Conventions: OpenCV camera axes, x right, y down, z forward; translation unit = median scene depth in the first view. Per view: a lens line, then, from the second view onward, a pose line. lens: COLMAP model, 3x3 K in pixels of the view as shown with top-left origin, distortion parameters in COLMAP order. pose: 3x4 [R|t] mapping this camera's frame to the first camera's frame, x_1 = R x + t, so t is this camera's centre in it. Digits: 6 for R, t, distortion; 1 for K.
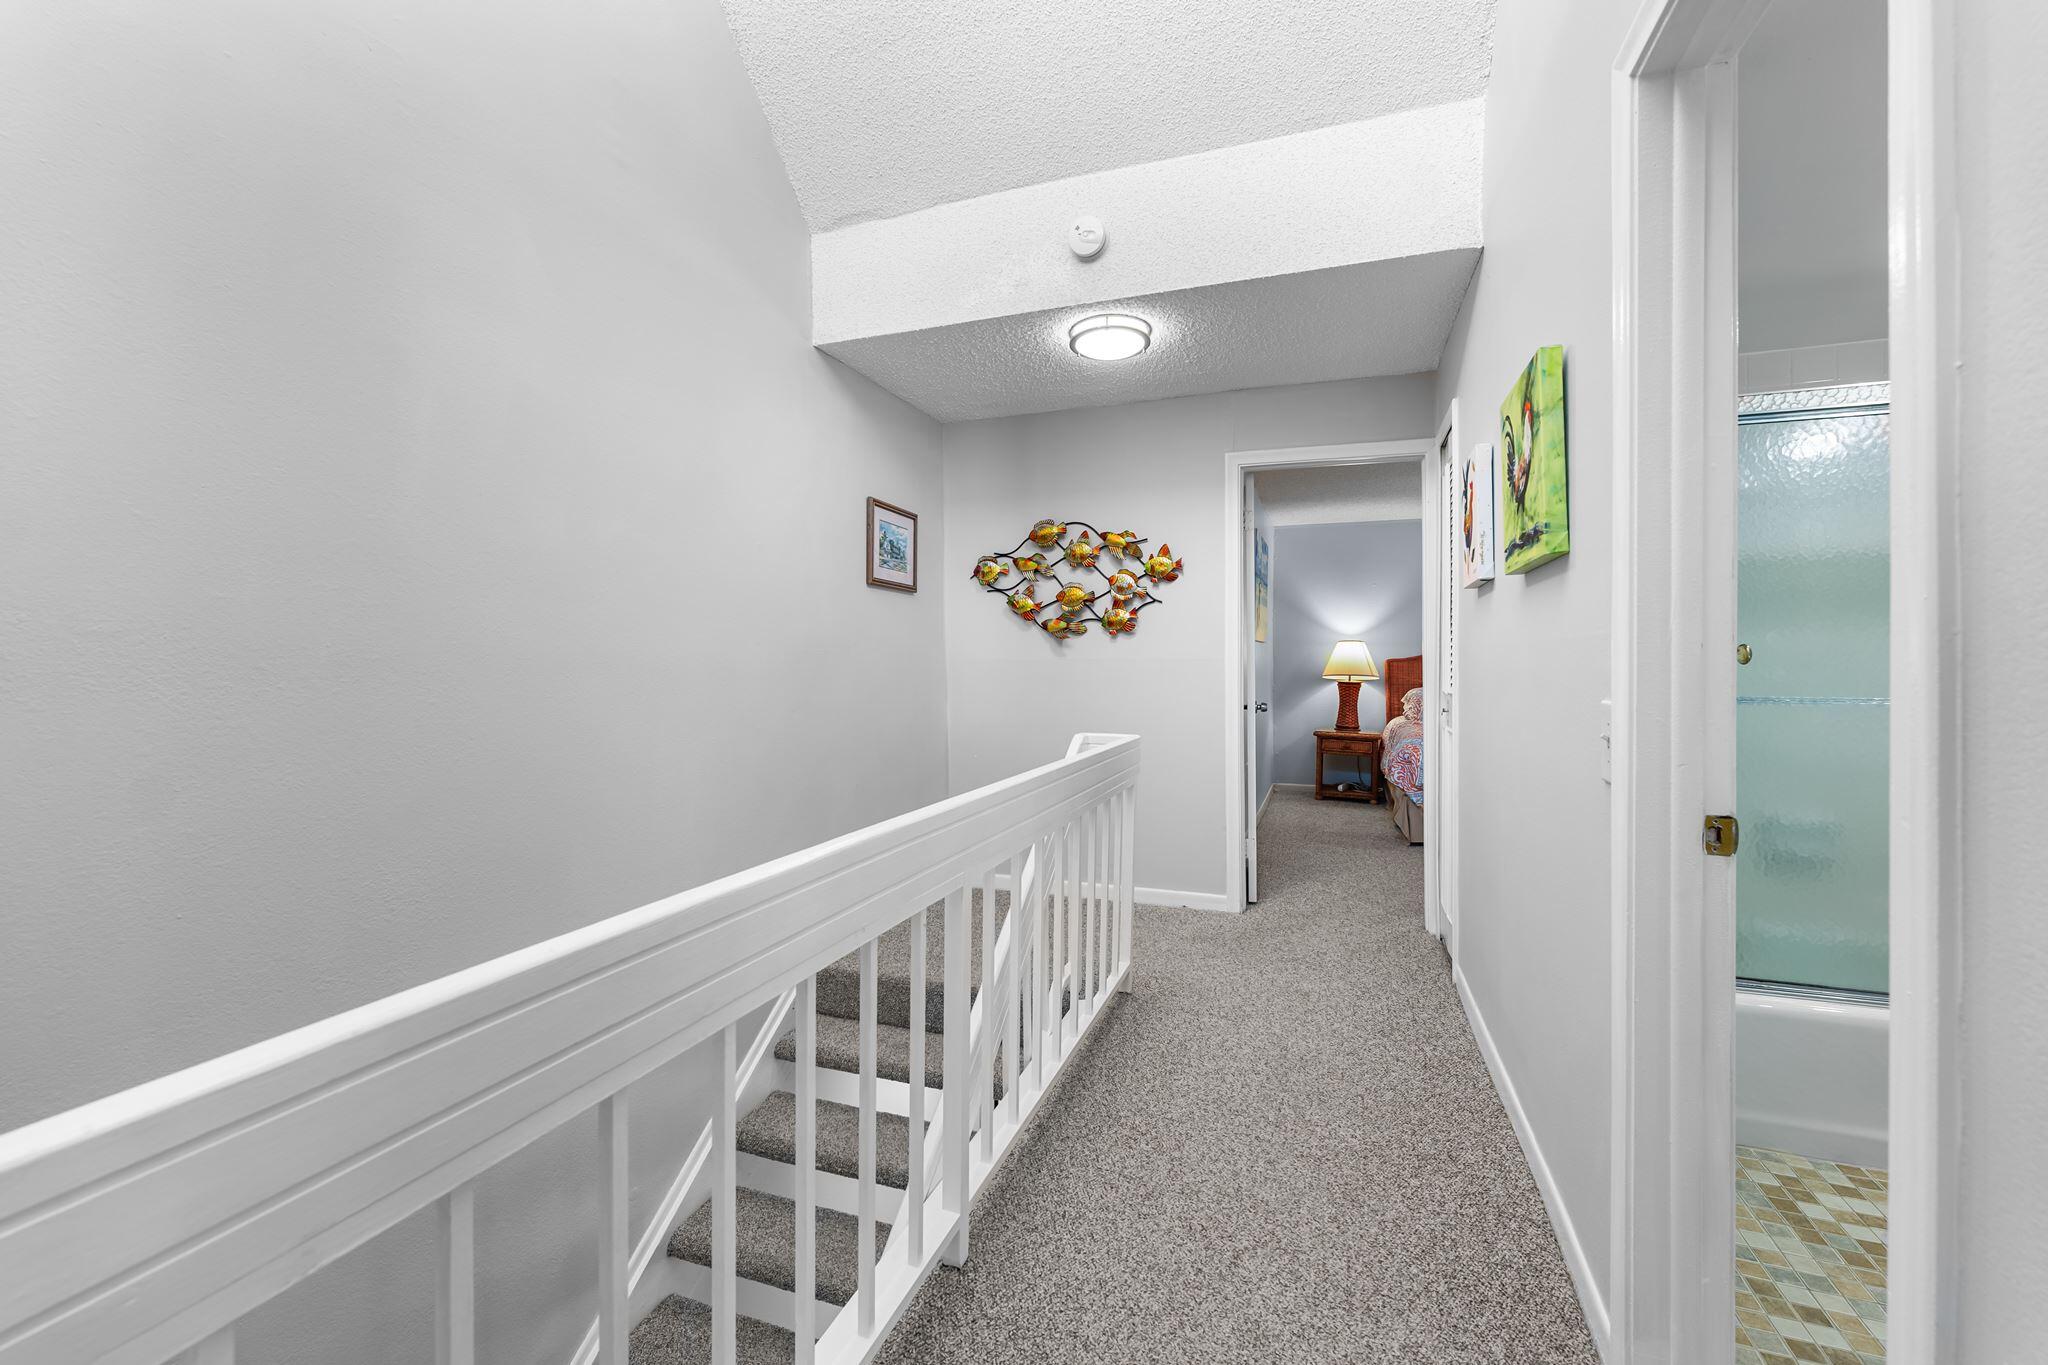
lens RADIAL K [[838.7, 0, 1024.3], [0, 838.7, 672.3], [0, 0, 1]] dist [-0.002937, -0.000032]
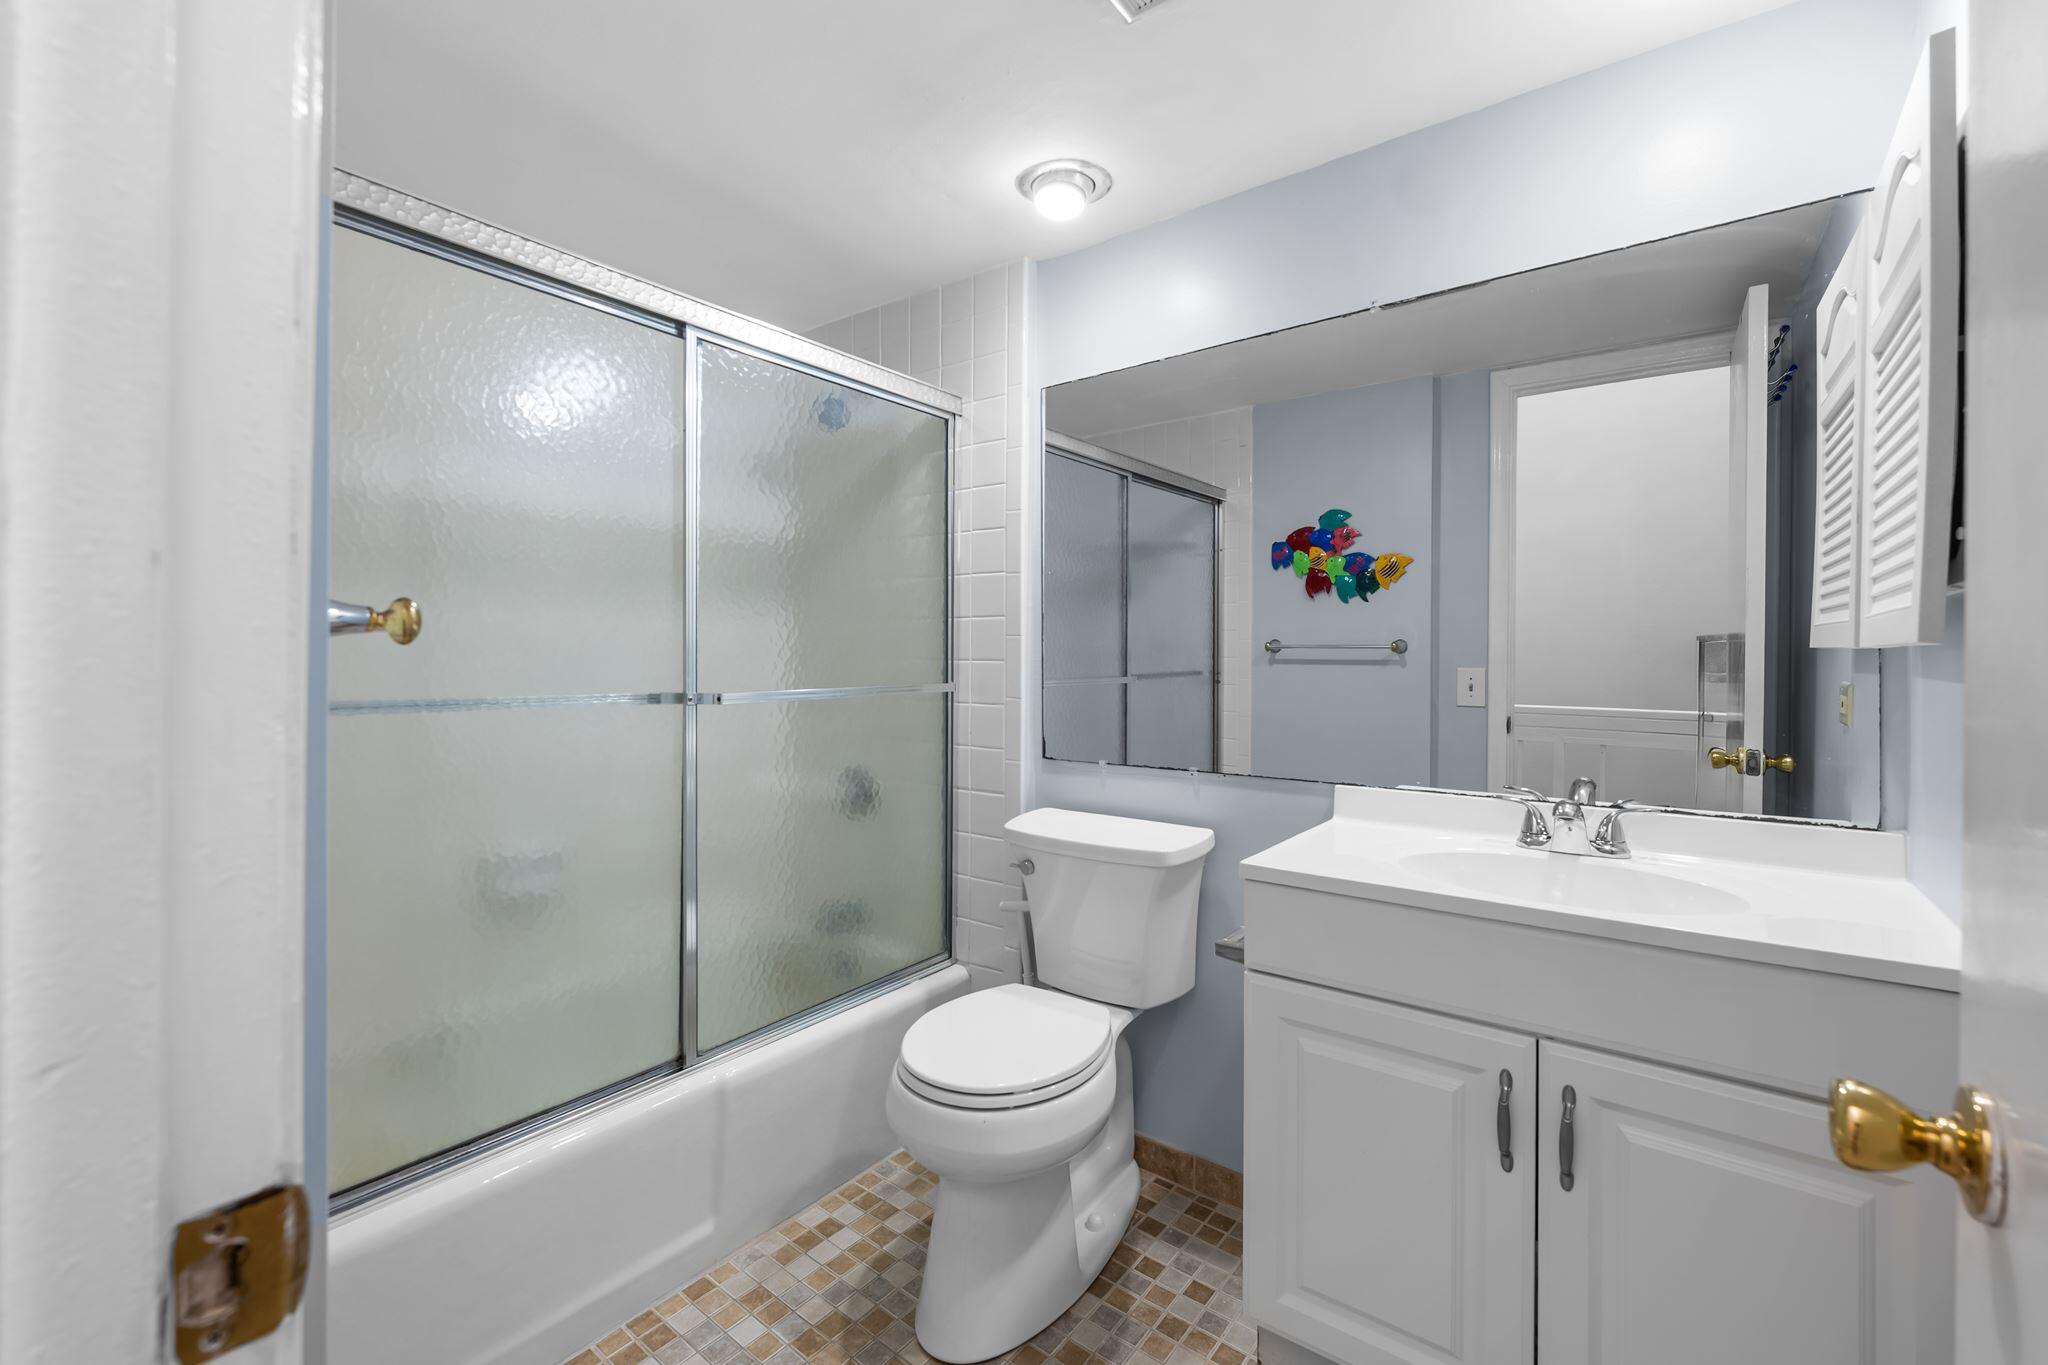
lens RADIAL K [[838.7, 0, 1024.3], [0, 838.7, 672.3], [0, 0, 1]] dist [-0.002937, -0.000032]
pose [[0.287348, -0.010032, 0.957774, 0.647886], [-0.003927, 0.999924, 0.011651, -0.000540], [-0.957818, -0.007109, 0.287287, 0.682298]]
